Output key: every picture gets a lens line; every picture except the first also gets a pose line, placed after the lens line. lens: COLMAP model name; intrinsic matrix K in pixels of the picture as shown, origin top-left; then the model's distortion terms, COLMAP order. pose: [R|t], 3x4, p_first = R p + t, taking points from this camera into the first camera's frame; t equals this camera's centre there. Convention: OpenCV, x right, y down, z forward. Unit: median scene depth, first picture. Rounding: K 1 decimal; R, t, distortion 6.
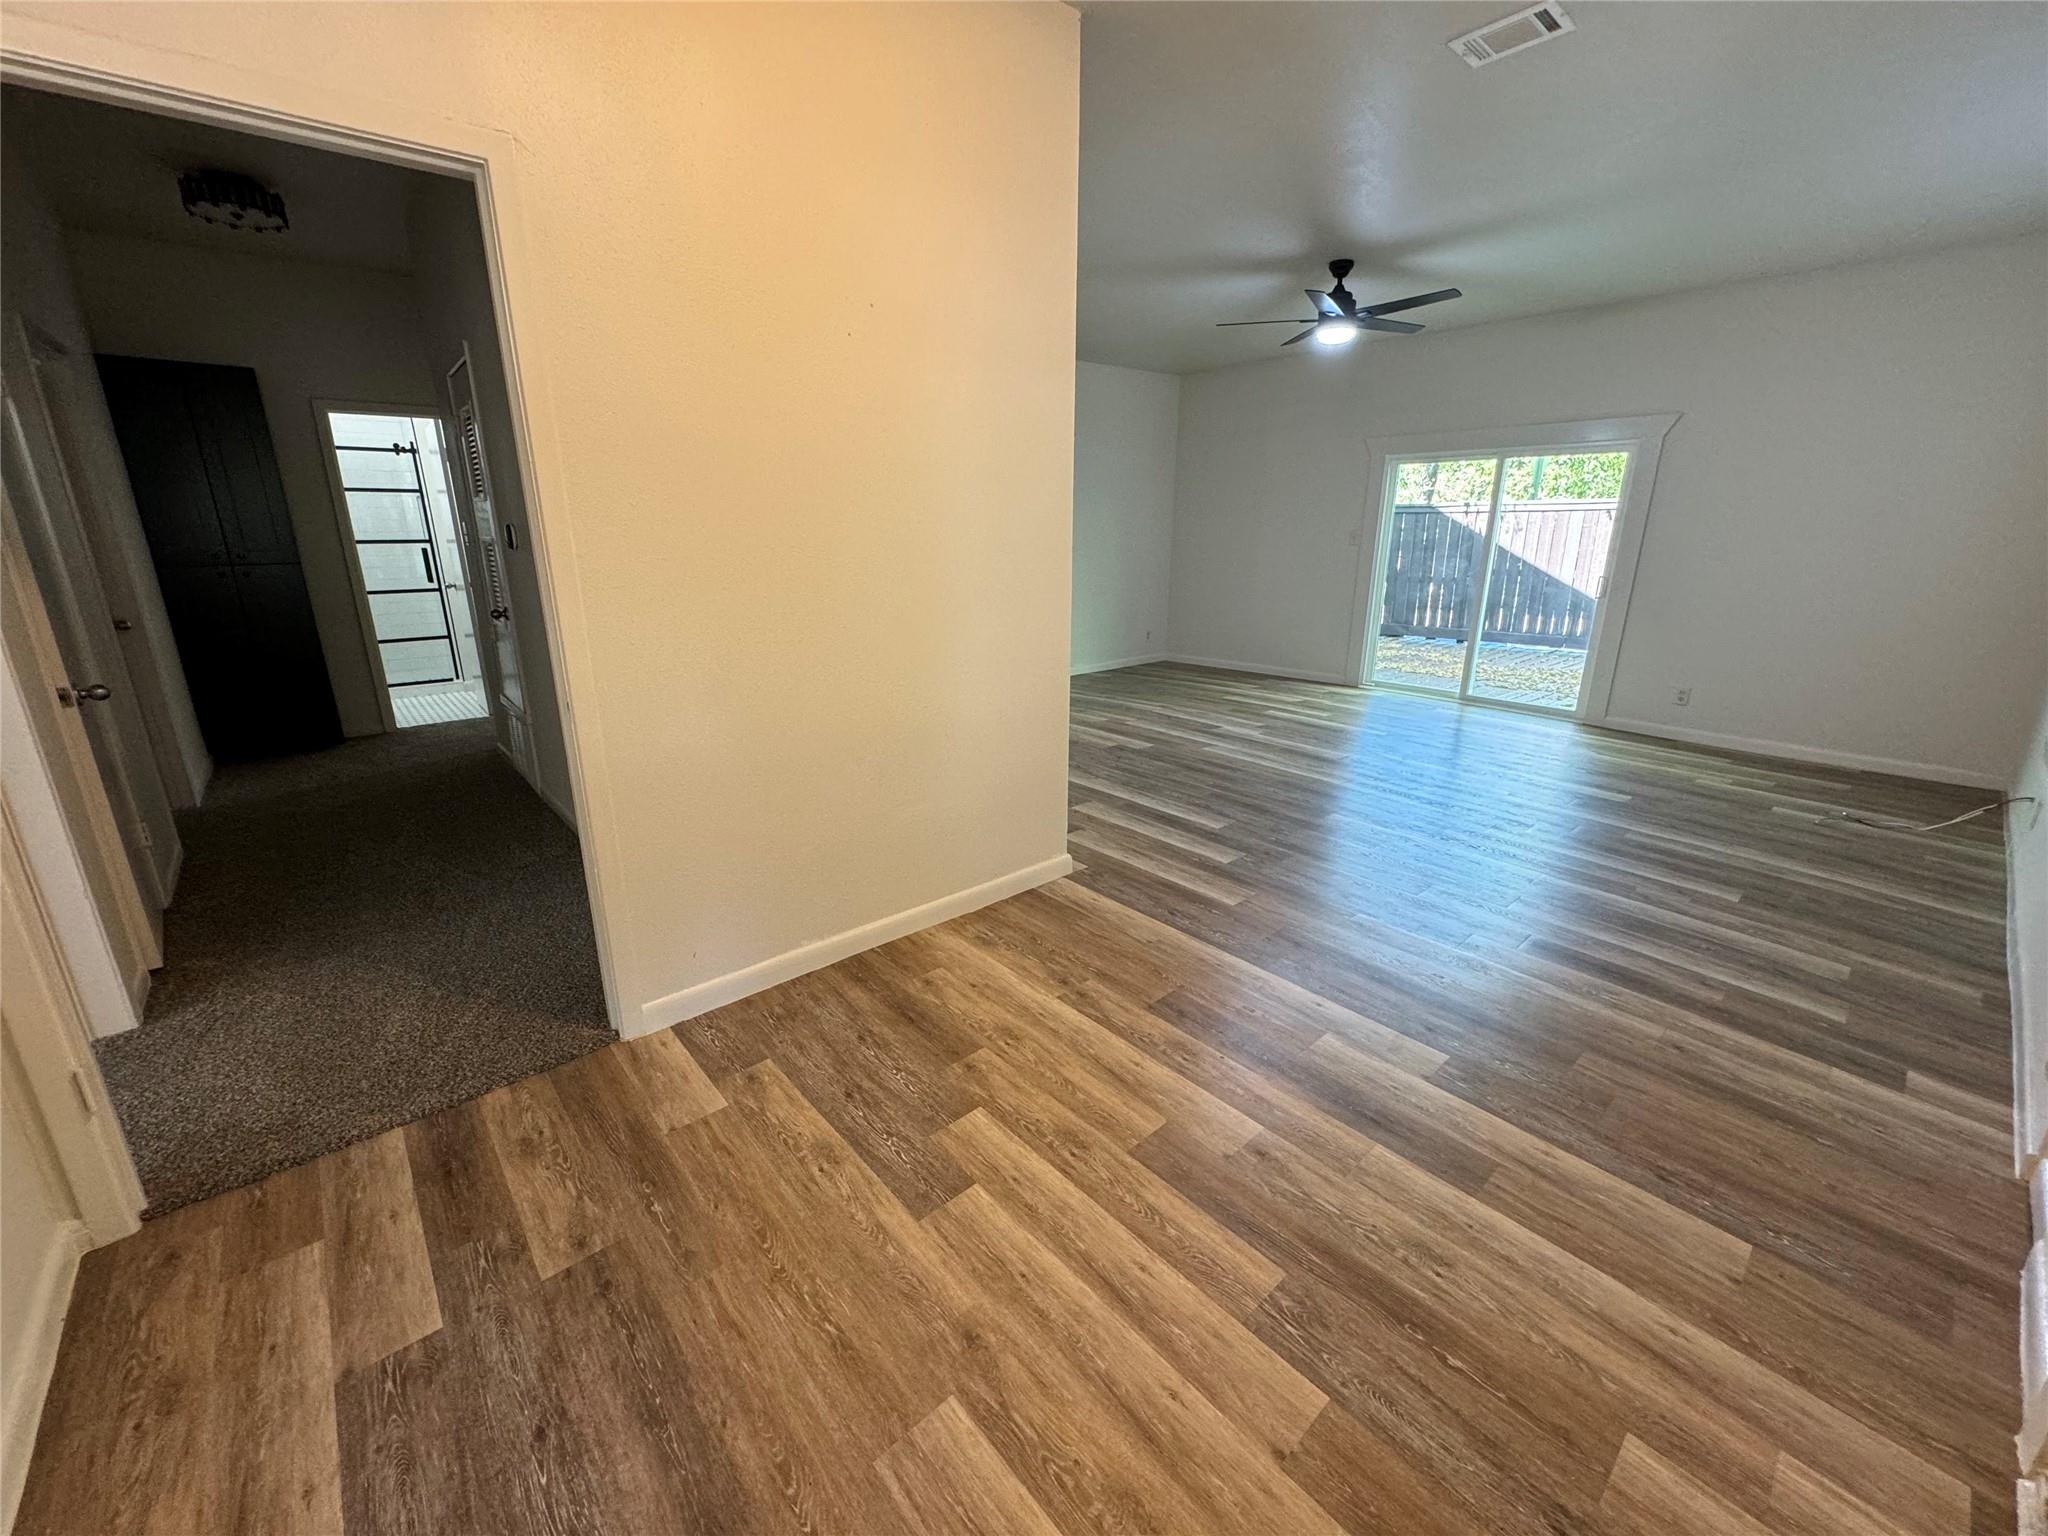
lens RADIAL K [[817.4, 0, 1024.0], [0, 817.4, 768.0], [0, 0, 1]] dist [-0.002528, 0.000688]
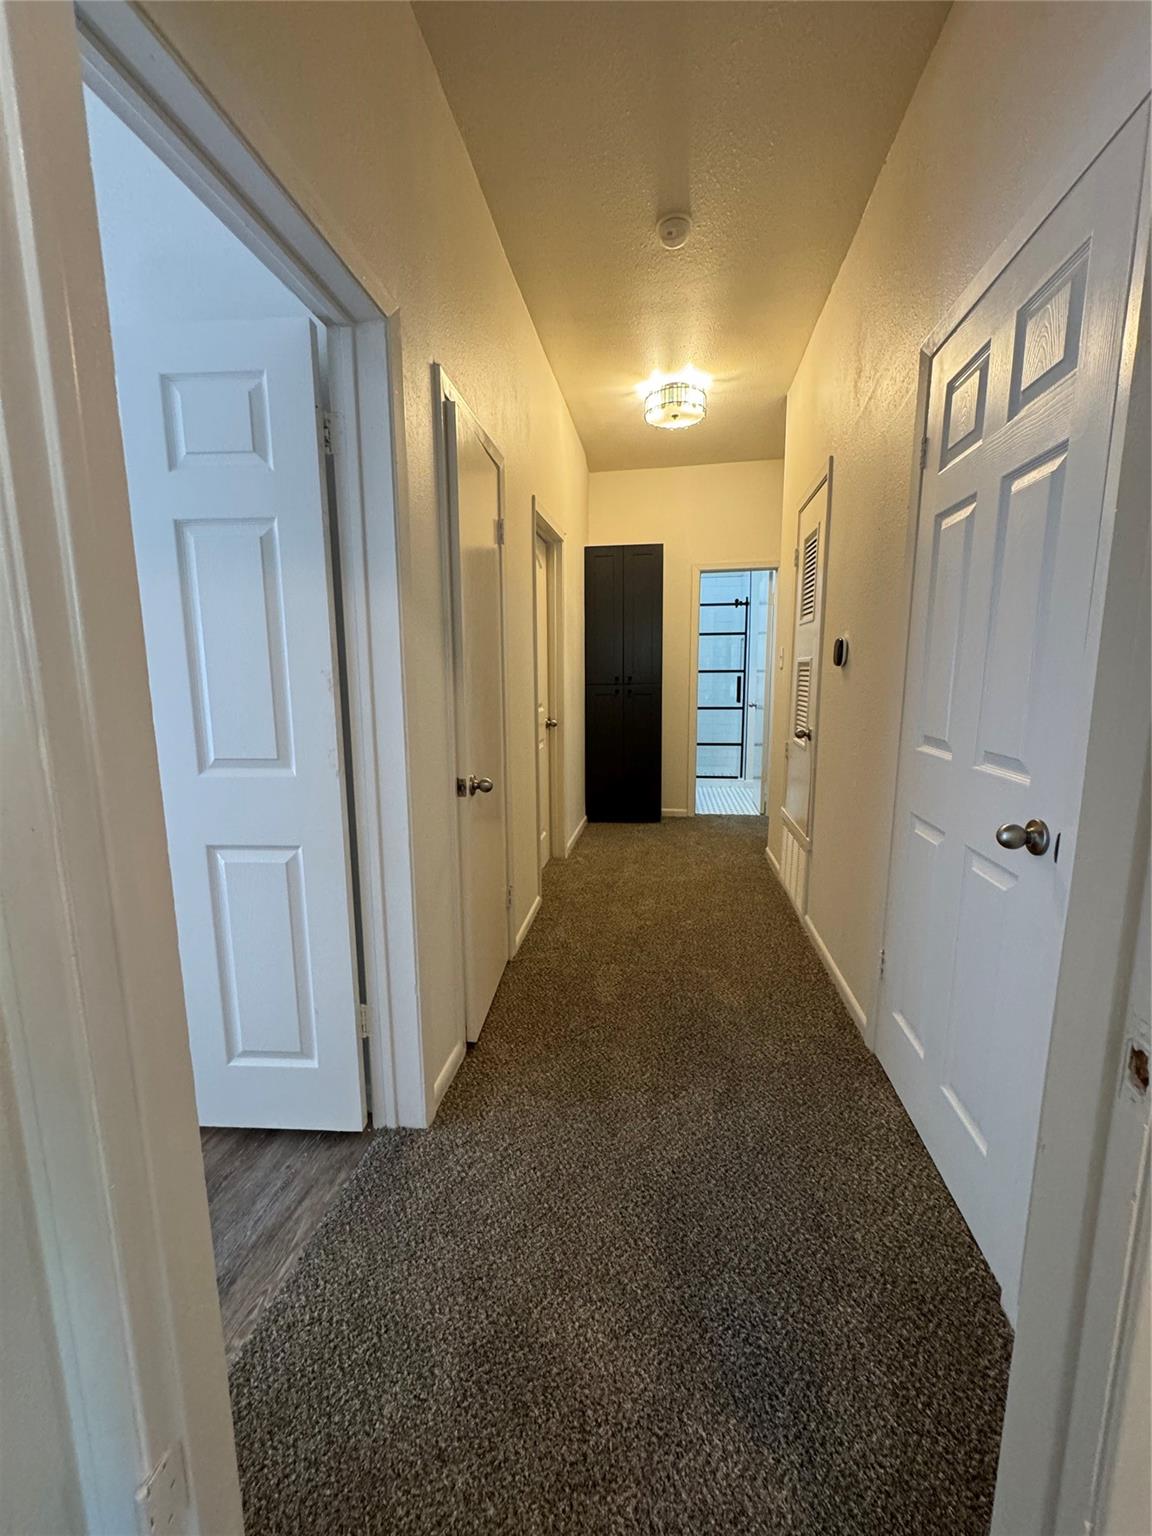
lens RADIAL K [[613.1, 0, 577.6], [0, 613.1, 764.3], [0, 0, 1]] dist [-0.002528, 0.000688]
pose [[0.655652, 0.105527, -0.747653, -0.180201], [-0.205663, 0.977706, -0.042358, -0.043783], [0.726515, 0.181537, 0.662737, 0.217666]]
